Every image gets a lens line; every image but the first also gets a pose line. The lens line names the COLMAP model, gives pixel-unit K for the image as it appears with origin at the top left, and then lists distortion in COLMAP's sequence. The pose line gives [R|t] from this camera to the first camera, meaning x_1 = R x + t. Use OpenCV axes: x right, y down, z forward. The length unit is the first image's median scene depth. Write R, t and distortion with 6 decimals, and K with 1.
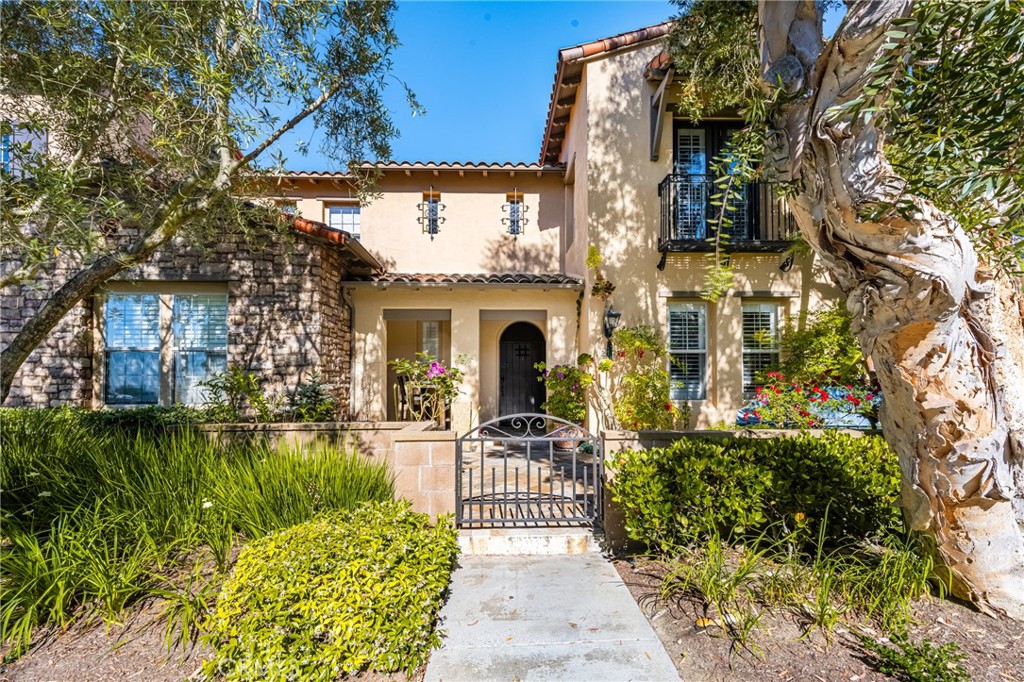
lens RADIAL K [[408.4, 0, 518.0], [0, 408.4, 372.1], [0, 0, 1]] dist [-0.001652, 0.000166]
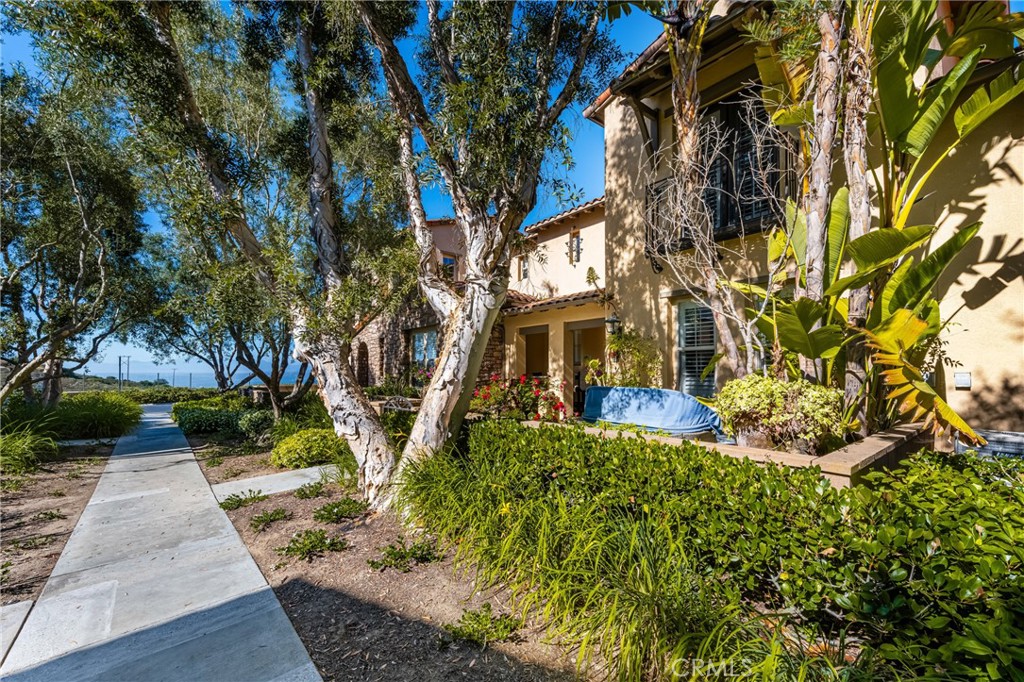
lens RADIAL K [[389.8, 0, 515.4], [0, 389.8, 374.9], [0, 0, 1]] dist [0.001203, 0.000003]
pose [[0.657411, 0.004338, -0.753520, 0.832884], [0.007824, 0.999890, 0.012582, -0.002422], [0.753492, -0.014167, 0.657305, 0.058500]]
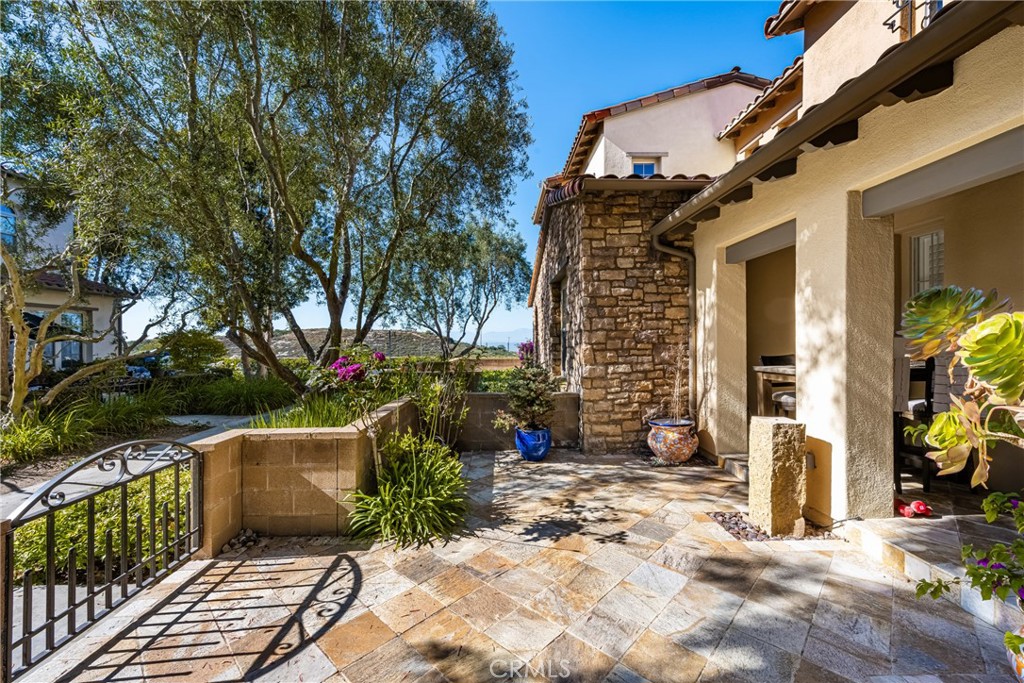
lens RADIAL K [[408.4, 0, 517.1], [0, 408.4, 341.4], [0, 0, 1]] dist [-0.001652, 0.000166]
pose [[0.036126, -0.004865, -0.999335, 0.320908], [0.028750, 0.999579, -0.003827, -0.018383], [0.998934, -0.028592, 0.036251, 0.735867]]
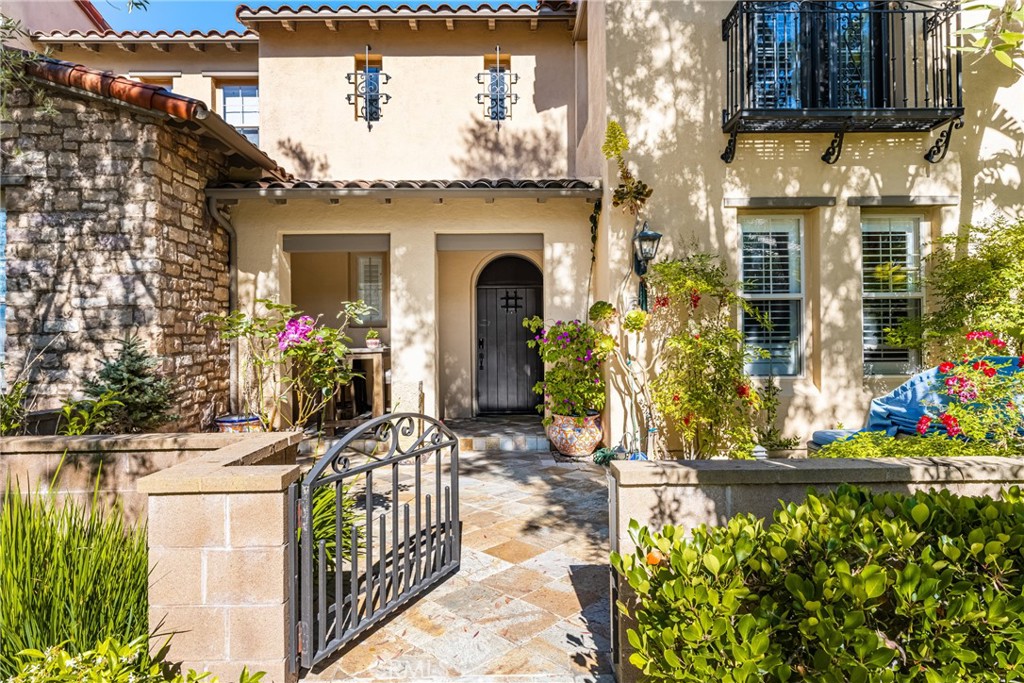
lens RADIAL K [[549.4, 0, 519.3], [0, 549.4, 340.3], [0, 0, 1]] dist [-0.010433, 0.001162]
pose [[0.999865, -0.007971, -0.014339, 0.050635], [0.008189, 0.999852, 0.015160, -0.001007], [0.014216, -0.015275, 0.999782, 0.180931]]
